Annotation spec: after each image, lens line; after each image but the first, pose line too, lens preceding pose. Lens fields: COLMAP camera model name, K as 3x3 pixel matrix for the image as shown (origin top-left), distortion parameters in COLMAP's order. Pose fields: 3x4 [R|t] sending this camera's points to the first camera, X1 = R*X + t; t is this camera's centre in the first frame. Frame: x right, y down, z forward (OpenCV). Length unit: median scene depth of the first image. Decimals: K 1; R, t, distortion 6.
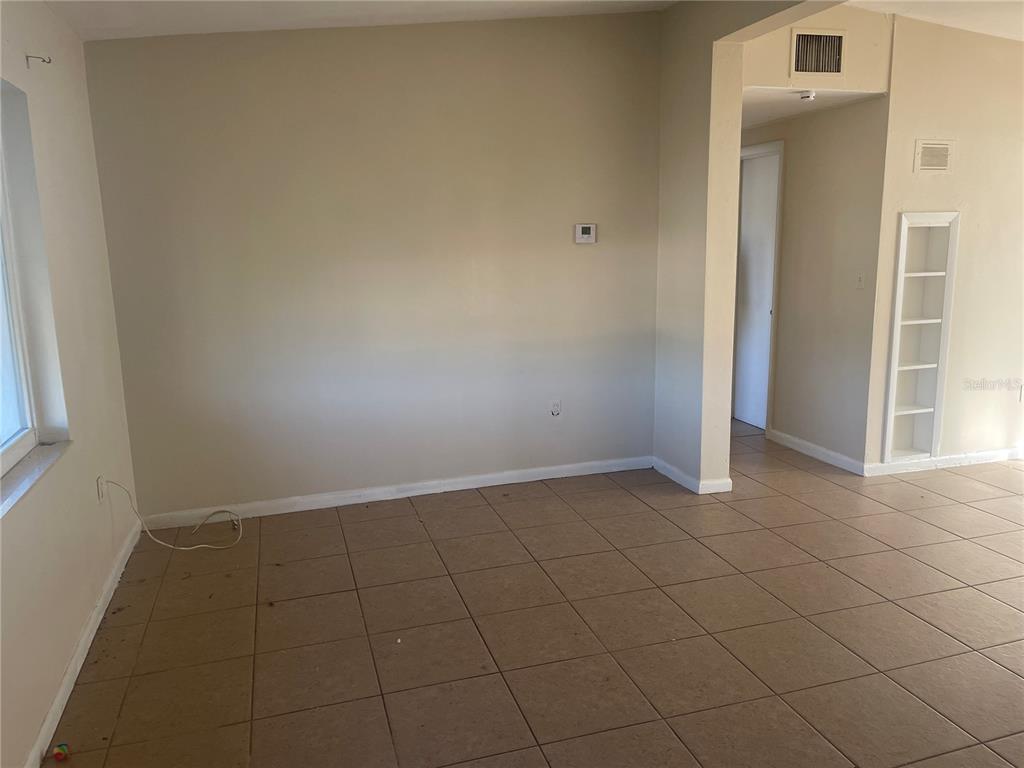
lens RADIAL K [[776.2, 0, 512.0], [0, 776.2, 384.0], [0, 0, 1]] dist [0.070949, -0.099167]
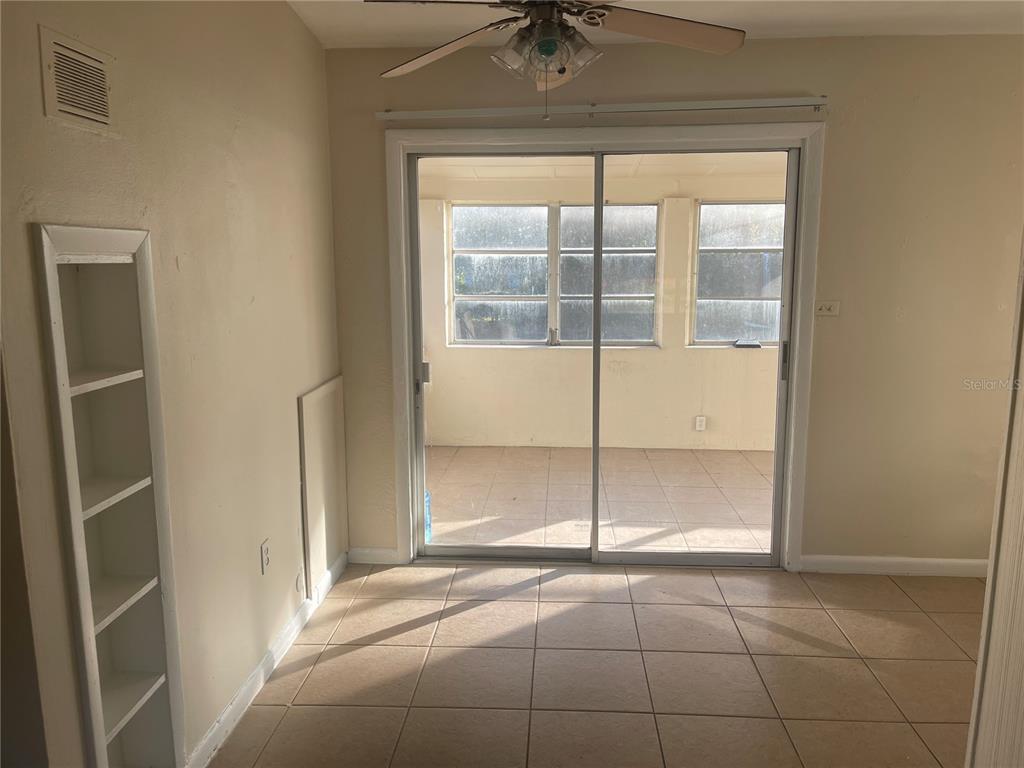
lens RADIAL K [[776.2, 0, 512.0], [0, 776.2, 384.0], [0, 0, 1]] dist [0.070949, -0.099167]
pose [[0.352047, -0.137530, 0.925823, 0.227866], [0.160528, 0.983361, 0.085036, -0.139838], [-0.922114, 0.118684, 0.368267, 0.663759]]
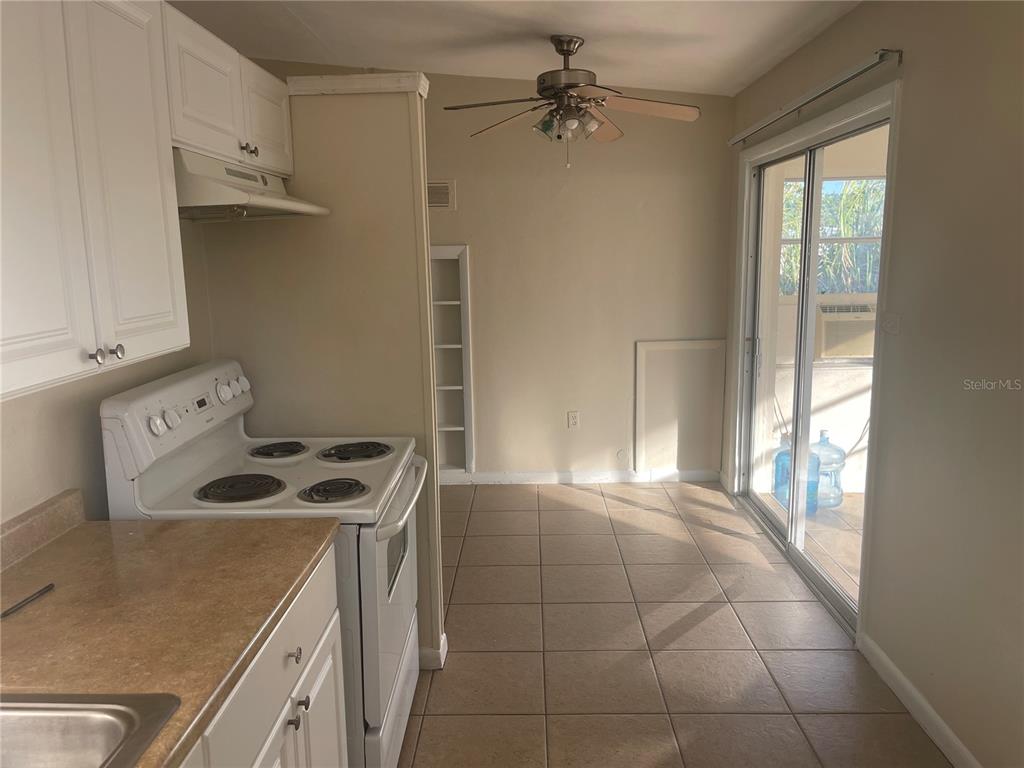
lens RADIAL K [[776.2, 0, 512.0], [0, 776.2, 384.0], [0, 0, 1]] dist [0.070949, -0.099167]
pose [[0.949892, 0.051353, -0.308331, 0.960494], [-0.049398, 0.998679, 0.014150, -0.048689], [0.308650, 0.001790, 0.951174, 0.013398]]
